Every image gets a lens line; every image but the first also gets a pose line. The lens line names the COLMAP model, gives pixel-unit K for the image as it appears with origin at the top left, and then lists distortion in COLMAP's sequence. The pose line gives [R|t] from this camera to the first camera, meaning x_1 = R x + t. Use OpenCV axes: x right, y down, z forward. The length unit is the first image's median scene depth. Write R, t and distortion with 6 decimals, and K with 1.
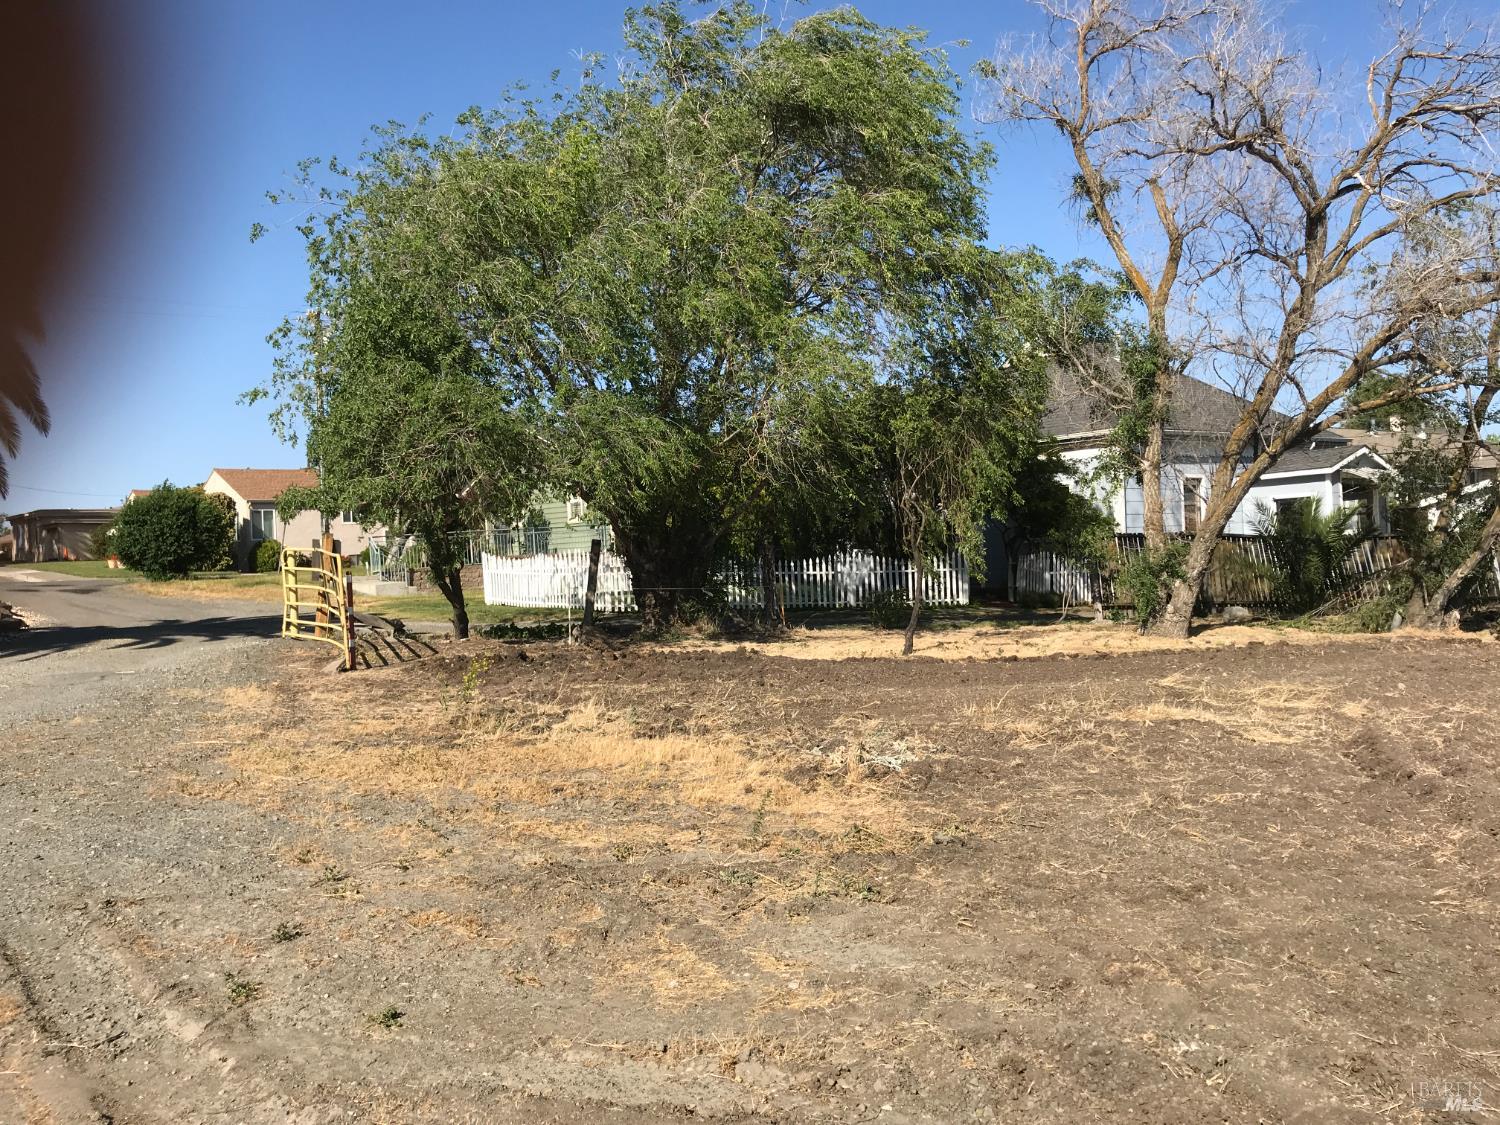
lens RADIAL K [[1273.5, 0, 750.0], [0, 1273.5, 562.5], [0, 0, 1]] dist [0.052423, -0.002919]
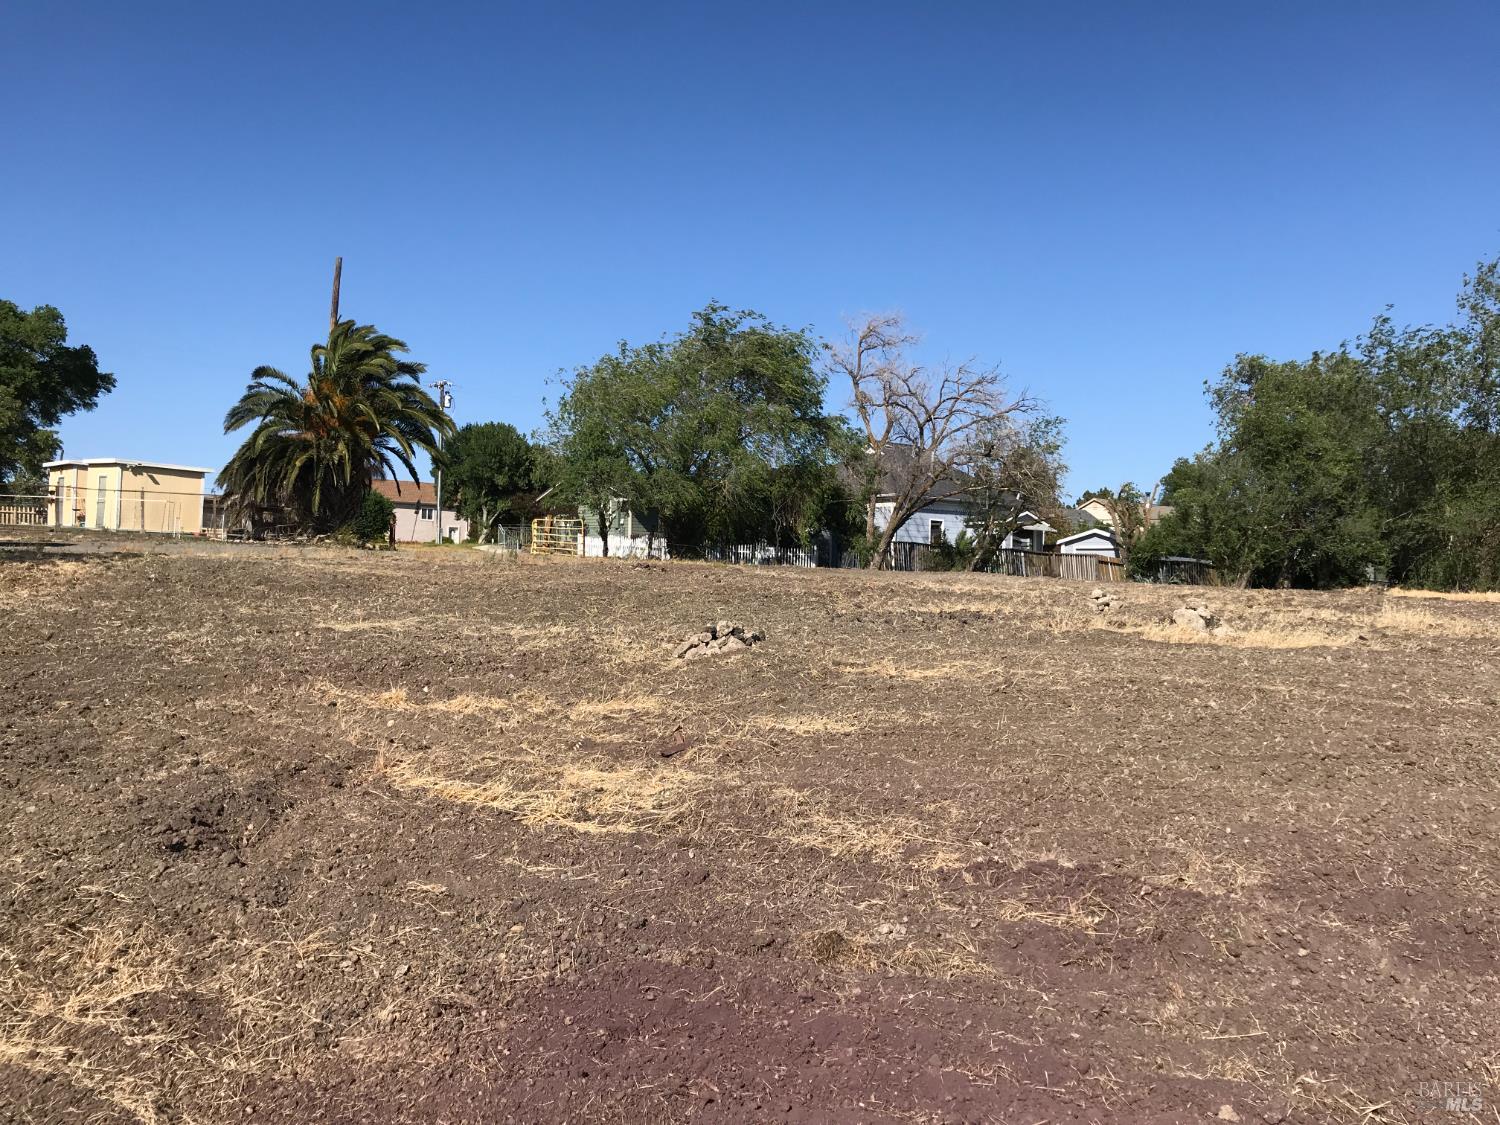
lens RADIAL K [[1273.5, 0, 750.0], [0, 1273.5, 562.5], [0, 0, 1]] dist [0.052423, -0.002919]
pose [[0.996683, 0.064500, 0.049624, -0.056975], [-0.063341, 0.997689, -0.024595, 0.106787], [-0.051095, 0.021370, 0.998465, -1.509570]]
